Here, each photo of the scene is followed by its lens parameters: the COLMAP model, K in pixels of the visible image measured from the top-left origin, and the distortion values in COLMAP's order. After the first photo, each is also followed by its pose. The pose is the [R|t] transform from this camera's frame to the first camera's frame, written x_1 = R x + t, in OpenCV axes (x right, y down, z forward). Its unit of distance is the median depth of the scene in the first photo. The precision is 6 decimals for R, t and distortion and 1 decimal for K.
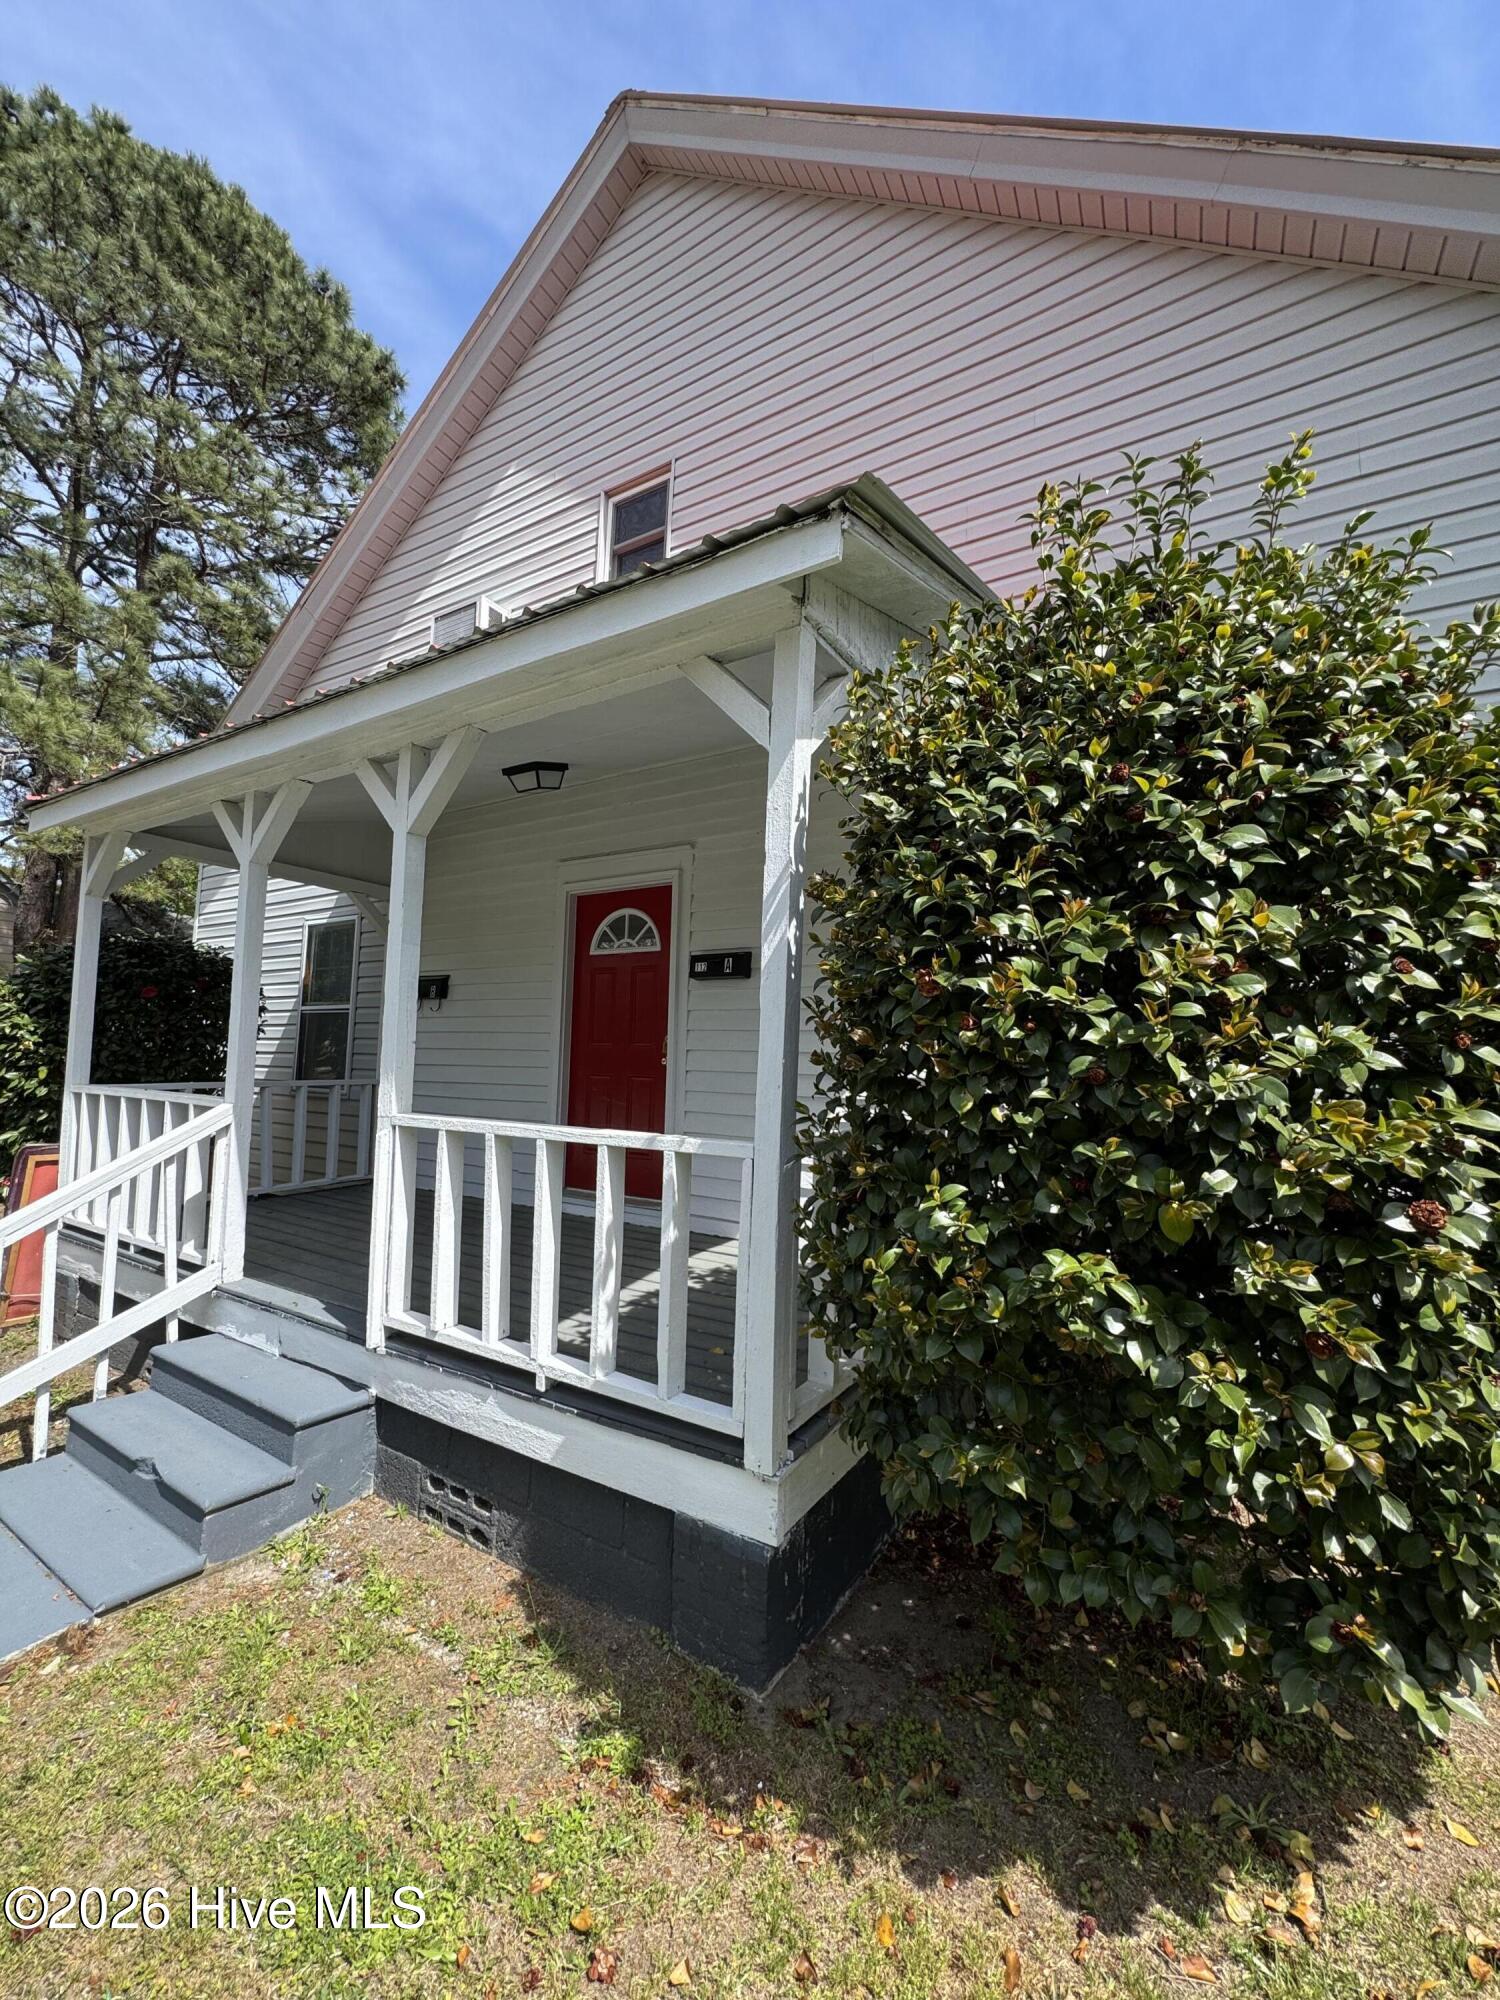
lens RADIAL K [[796.3, 0, 777.2], [0, 796.3, 1003.8], [0, 0, 1]] dist [-0.004372, 0.000583]
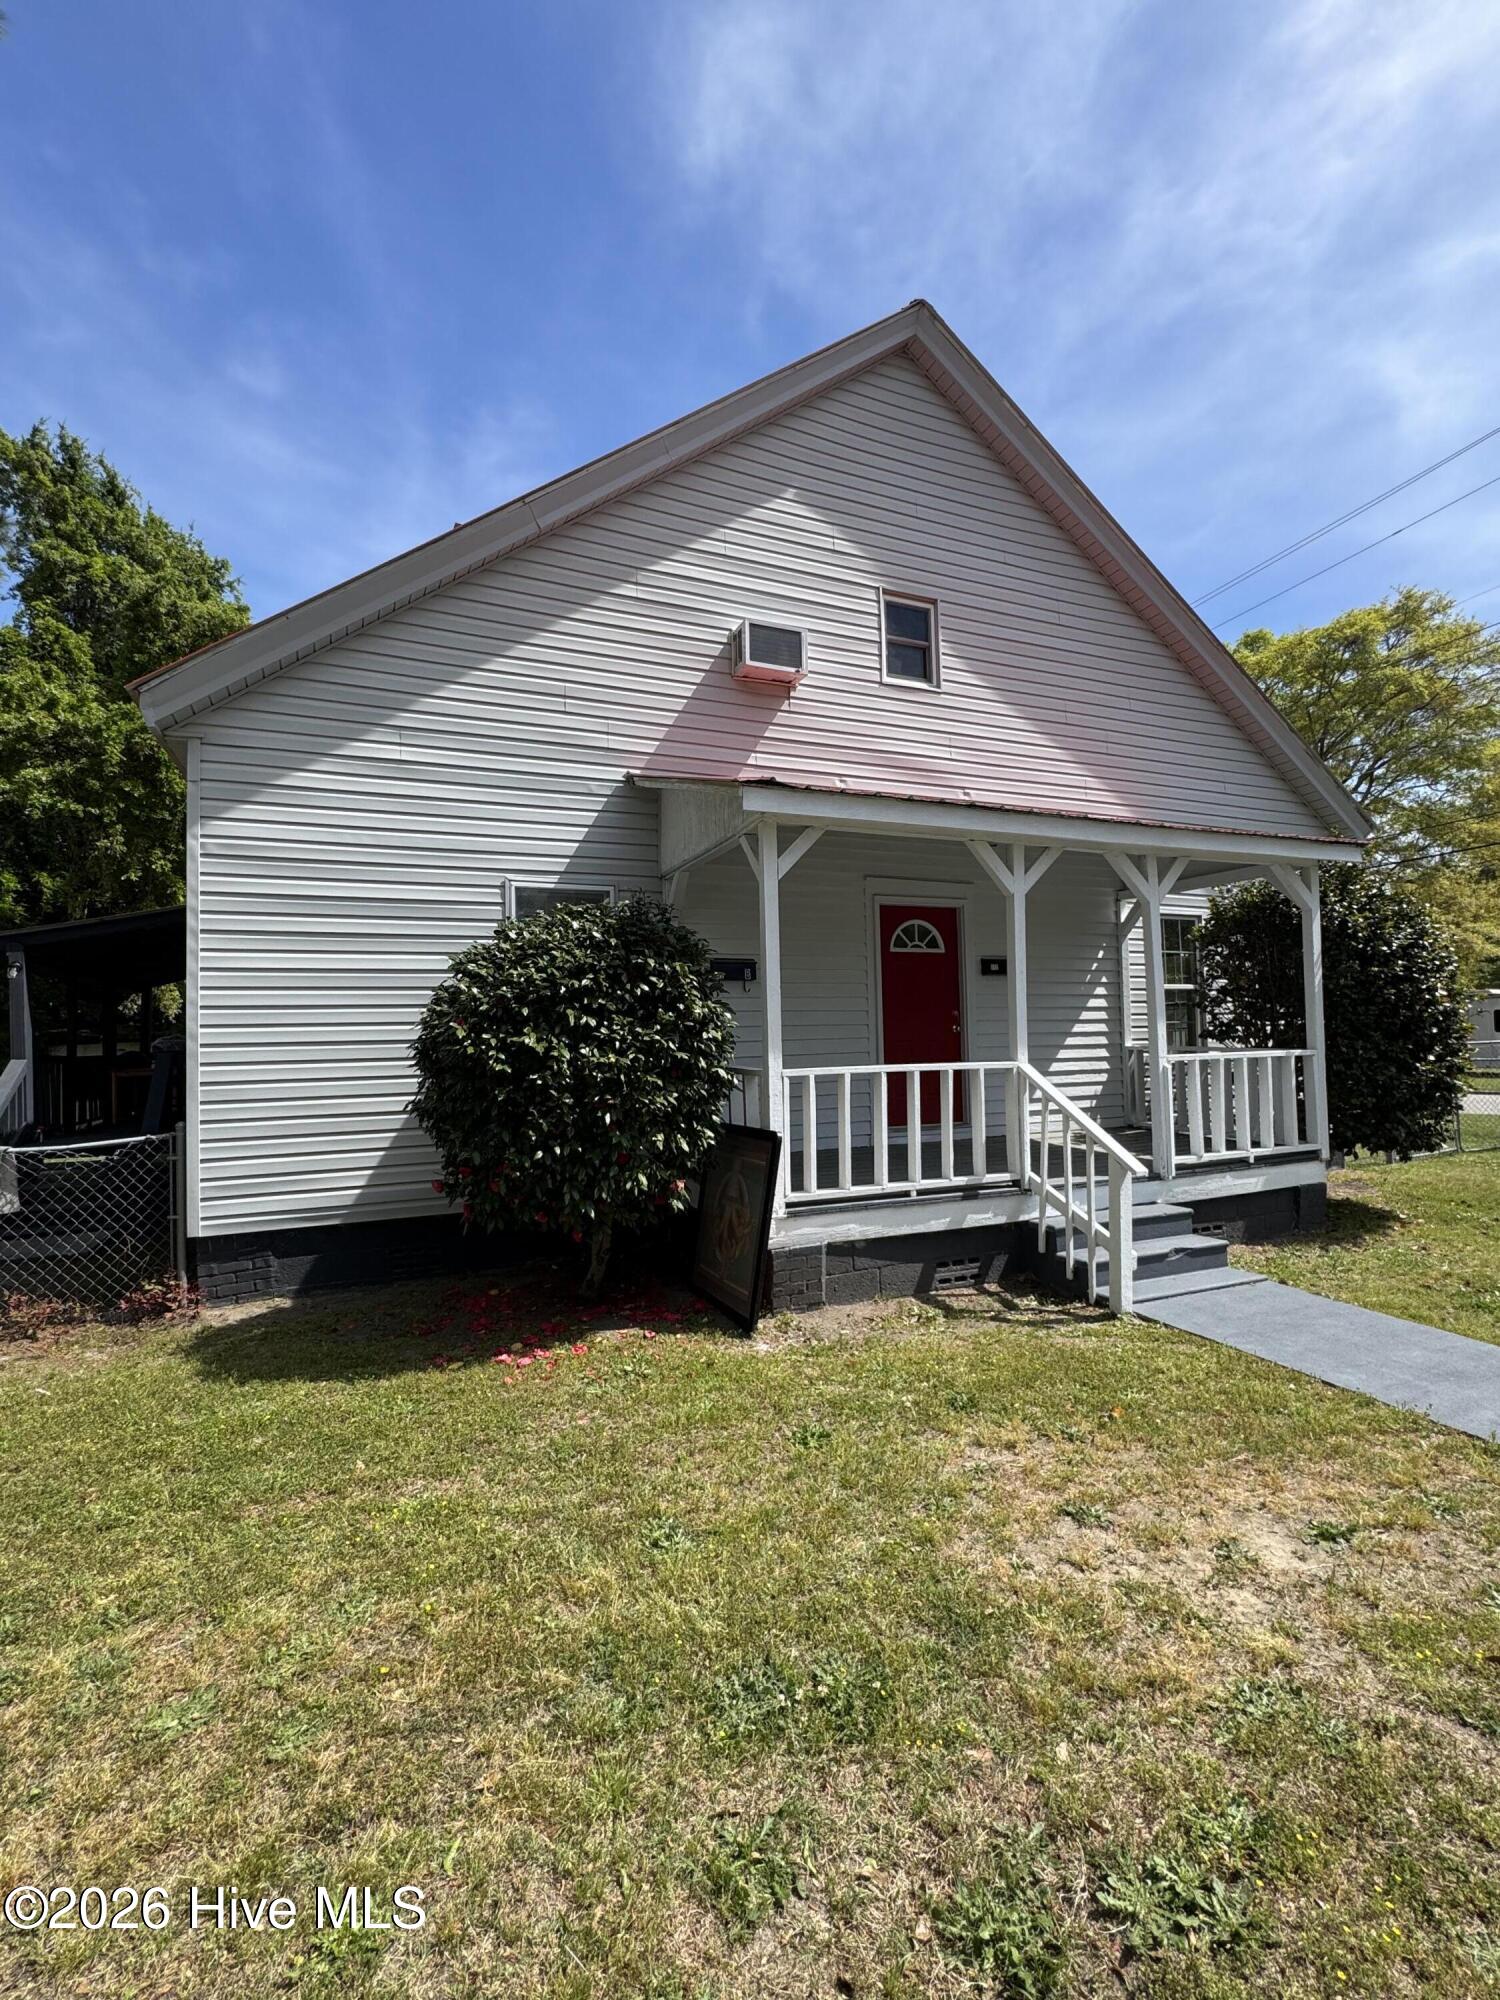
lens RADIAL K [[888.8, 0, 751.8], [0, 888.8, 1004.6], [0, 0, 1]] dist [0.001367, -0.000056]
pose [[0.594207, -0.006301, 0.804287, -1.754383], [-0.024081, 0.999382, 0.025620, -0.006434], [-0.803951, -0.034592, 0.593688, 0.346214]]
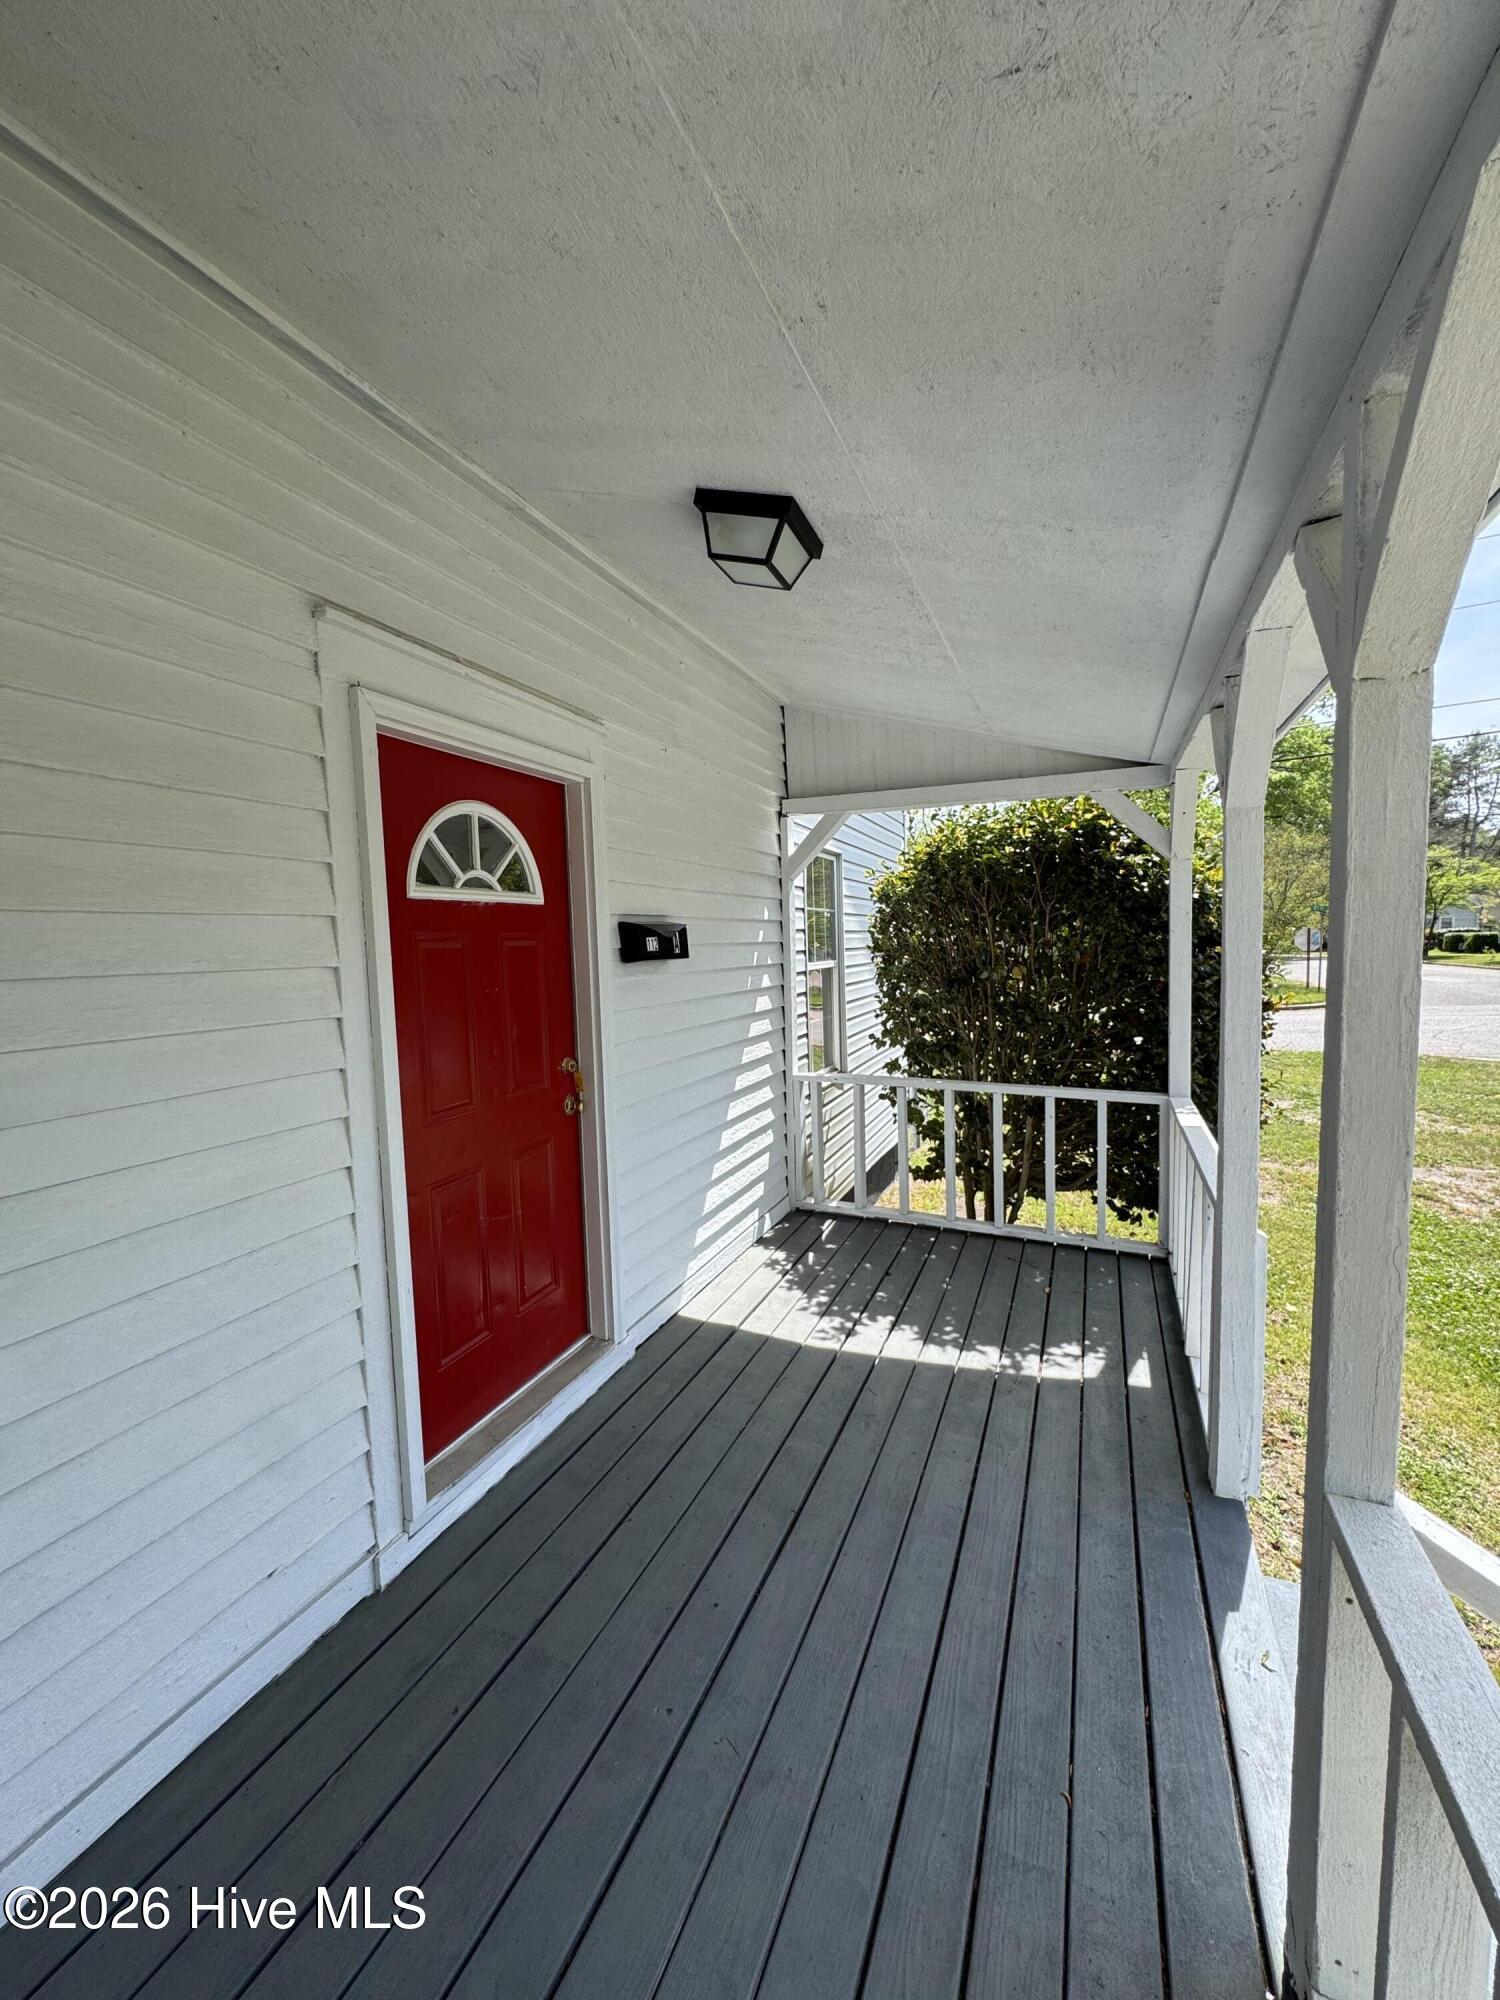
lens RADIAL K [[796.3, 0, 744.2], [0, 796.3, 997.8], [0, 0, 1]] dist [-0.004372, 0.000583]
pose [[-0.126166, -0.088088, 0.988090, -0.731159], [-0.047844, 0.995431, 0.082633, -0.059407], [-0.990855, -0.036849, -0.129804, 0.997357]]
